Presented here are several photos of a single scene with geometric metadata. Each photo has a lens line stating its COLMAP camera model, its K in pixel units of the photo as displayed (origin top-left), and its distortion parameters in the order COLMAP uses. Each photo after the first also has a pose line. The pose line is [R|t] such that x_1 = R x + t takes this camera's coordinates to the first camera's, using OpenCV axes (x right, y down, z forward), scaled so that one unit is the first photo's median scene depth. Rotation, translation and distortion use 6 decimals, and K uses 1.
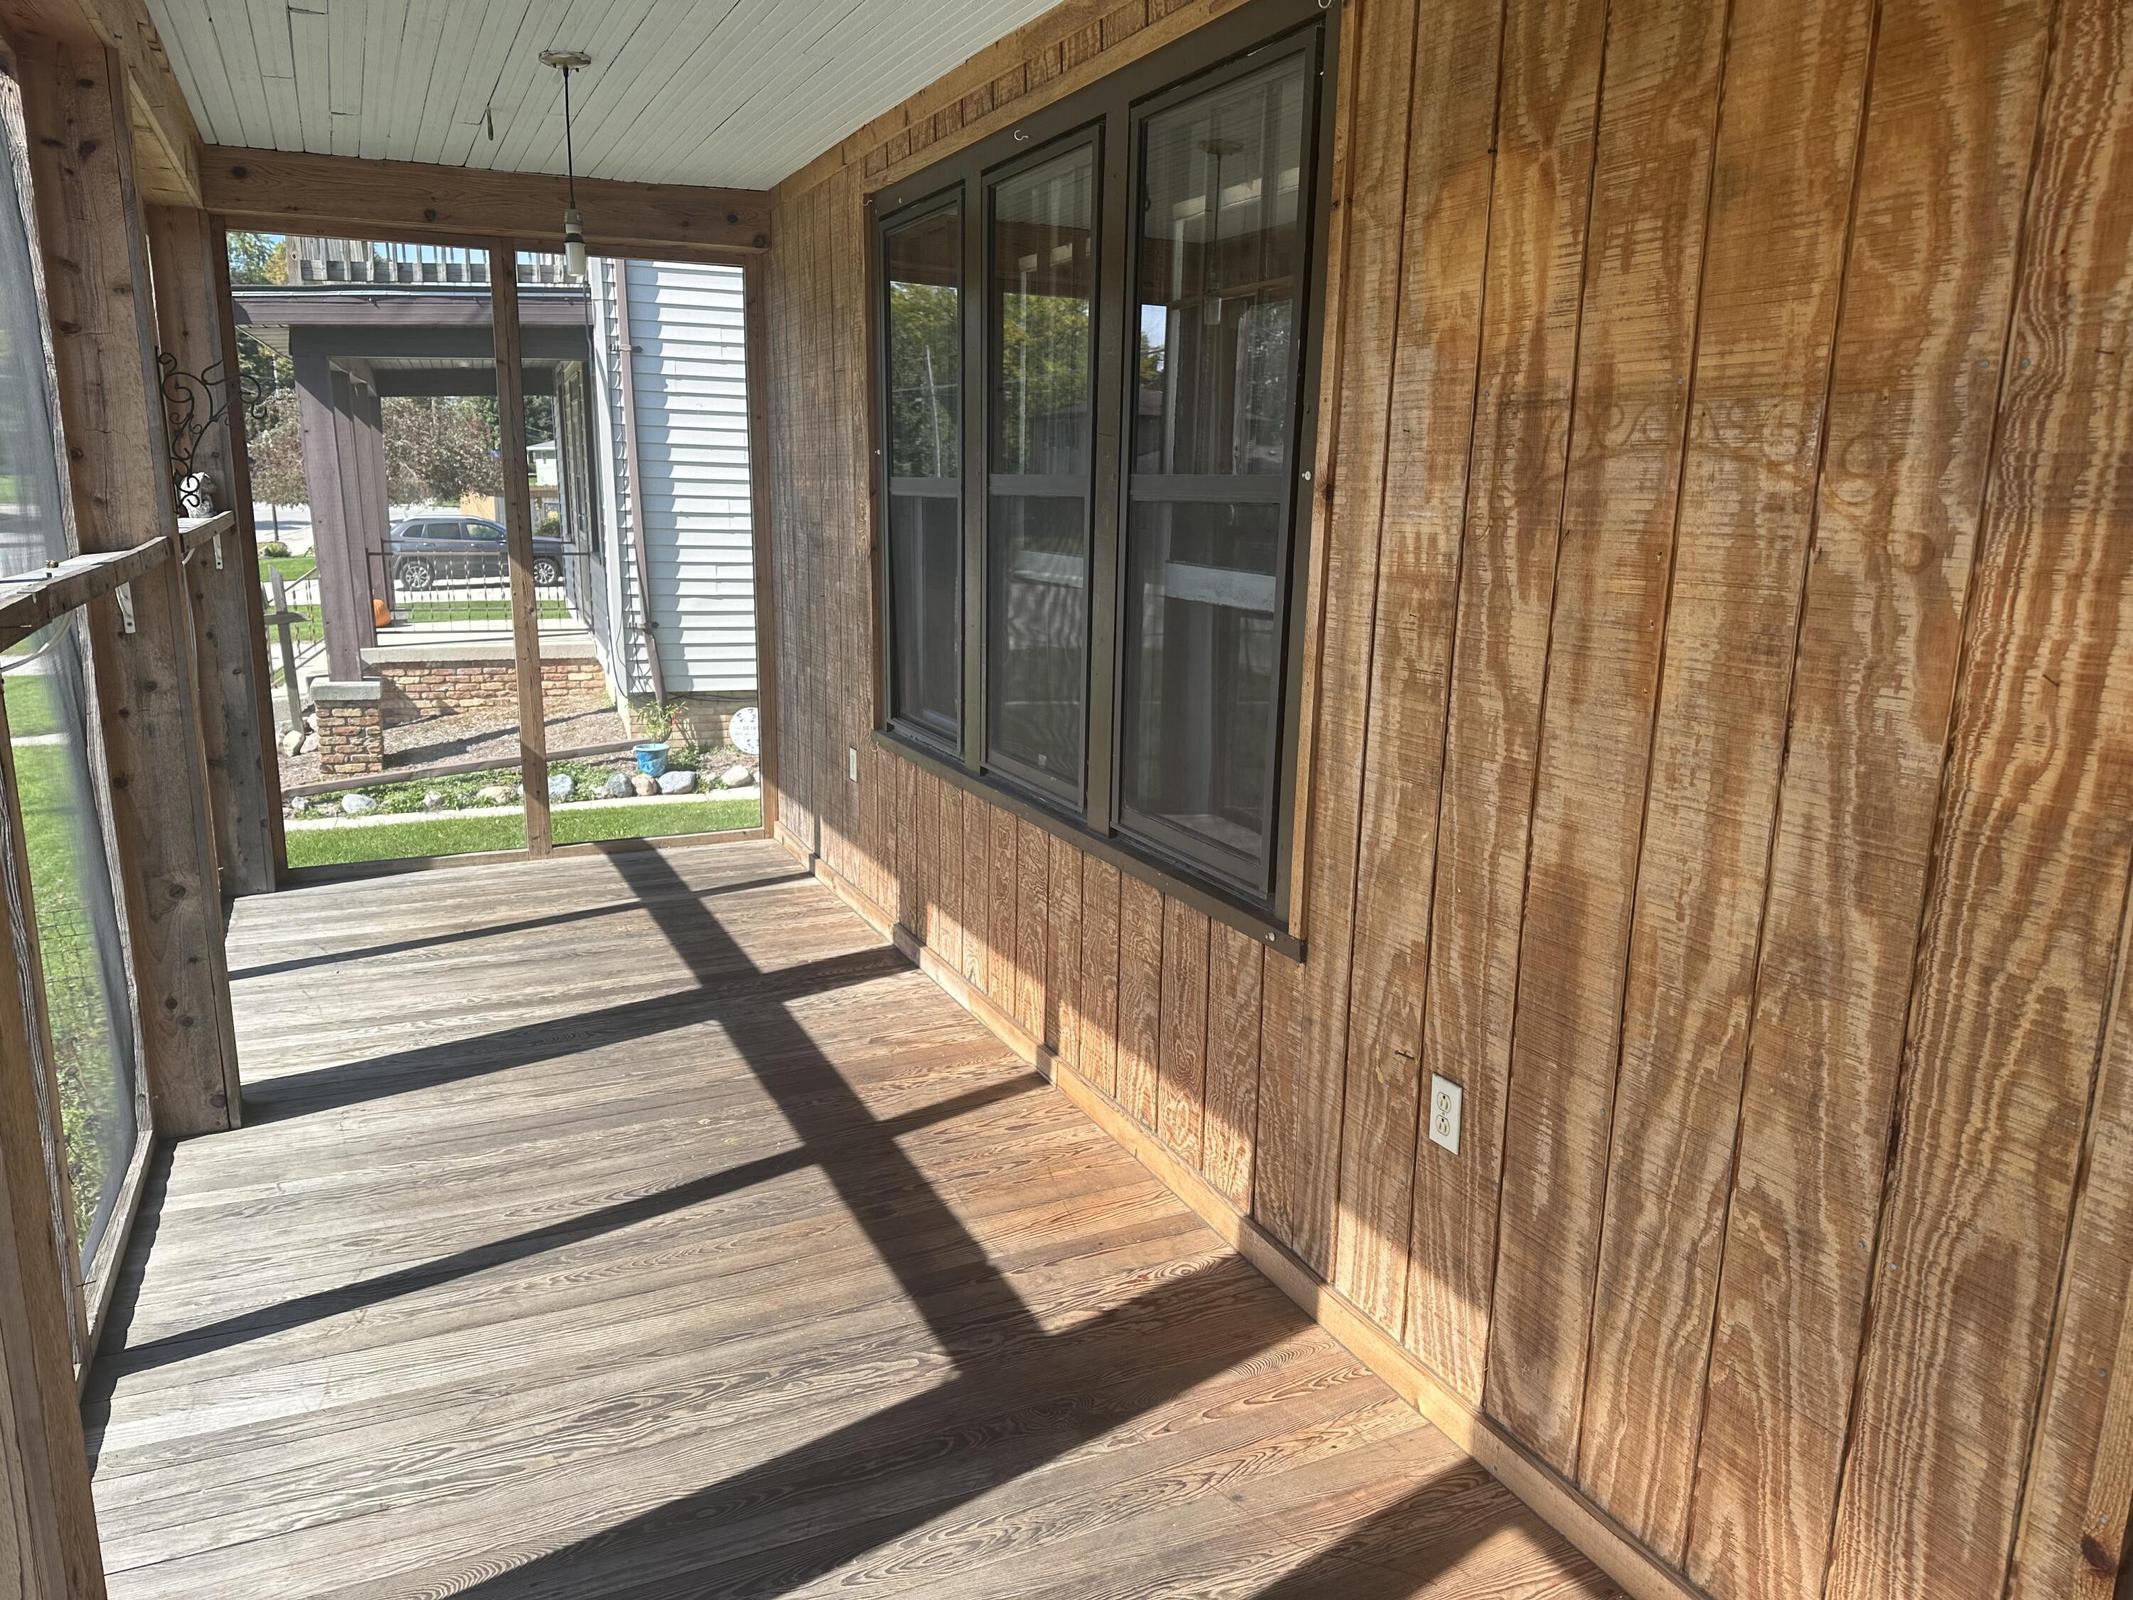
lens RADIAL K [[1486.0, 0, 1069.3], [0, 1486.0, 762.8], [0, 0, 1]] dist [0.005614, 0.001537]
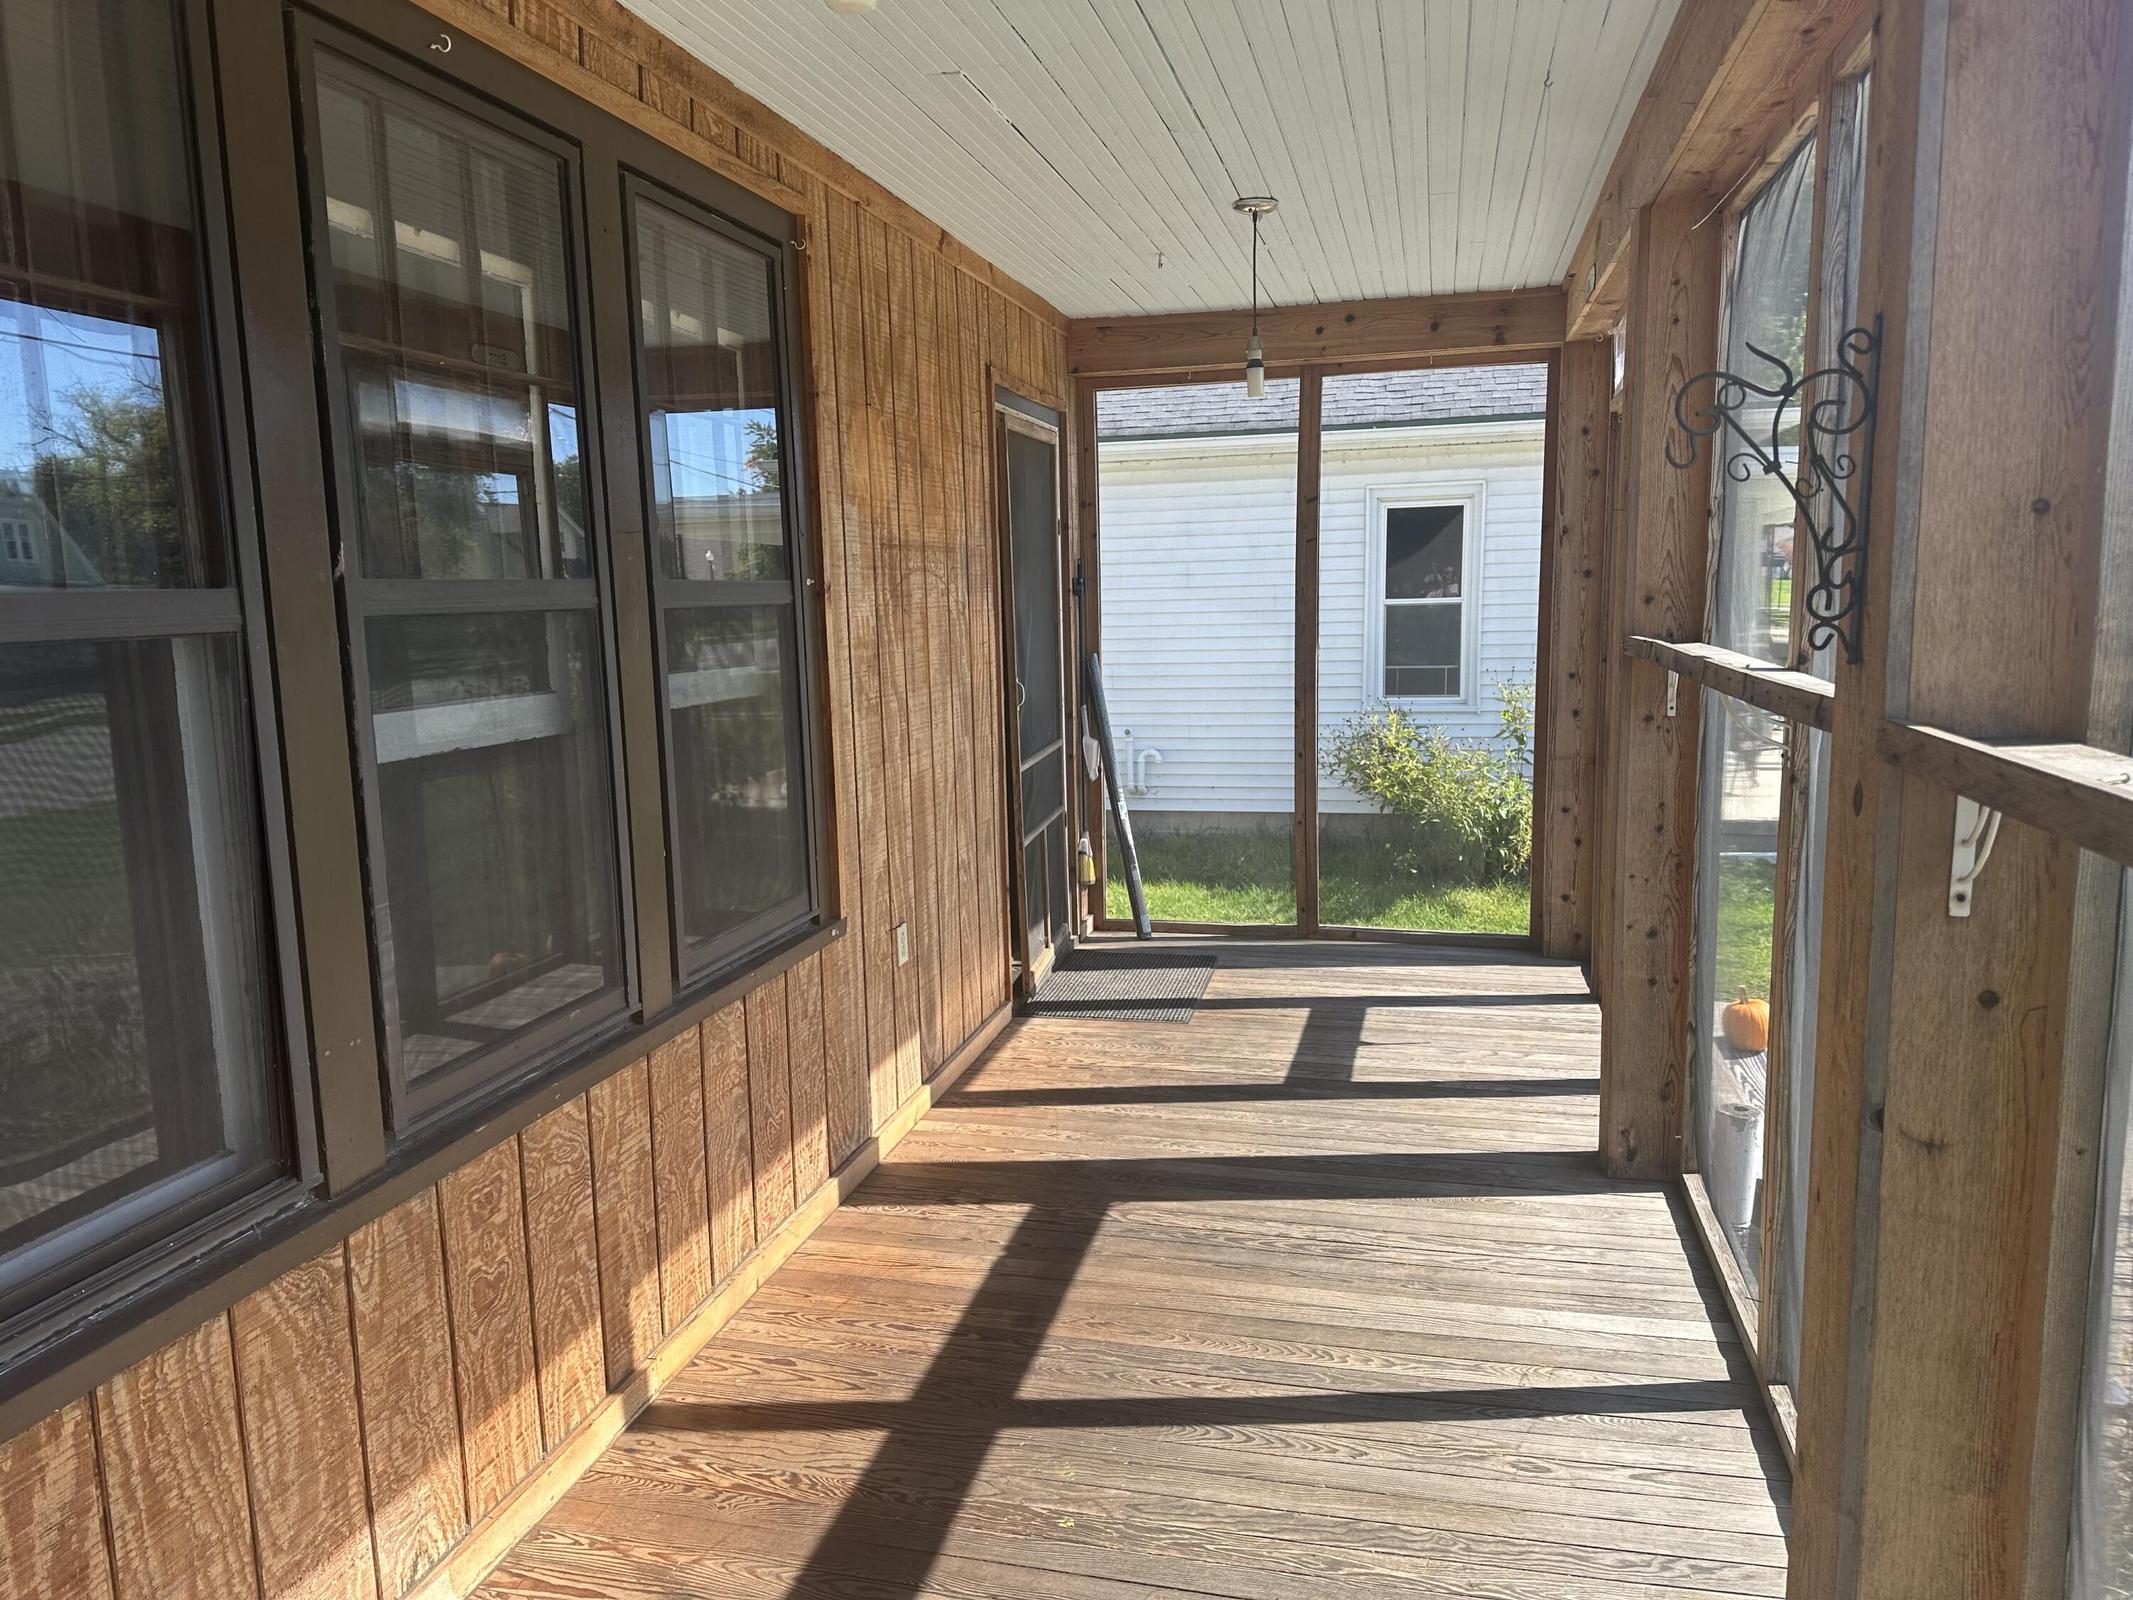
lens RADIAL K [[1489.0, 0, 1066.5], [0, 1489.0, 800.0], [0, 0, 1]] dist [0.004217, -0.003071]
pose [[-0.782390, -0.067440, 0.619127, -0.792617], [0.141136, 0.949056, 0.281732, -0.319459], [-0.606586, 0.307805, -0.733014, 1.729128]]
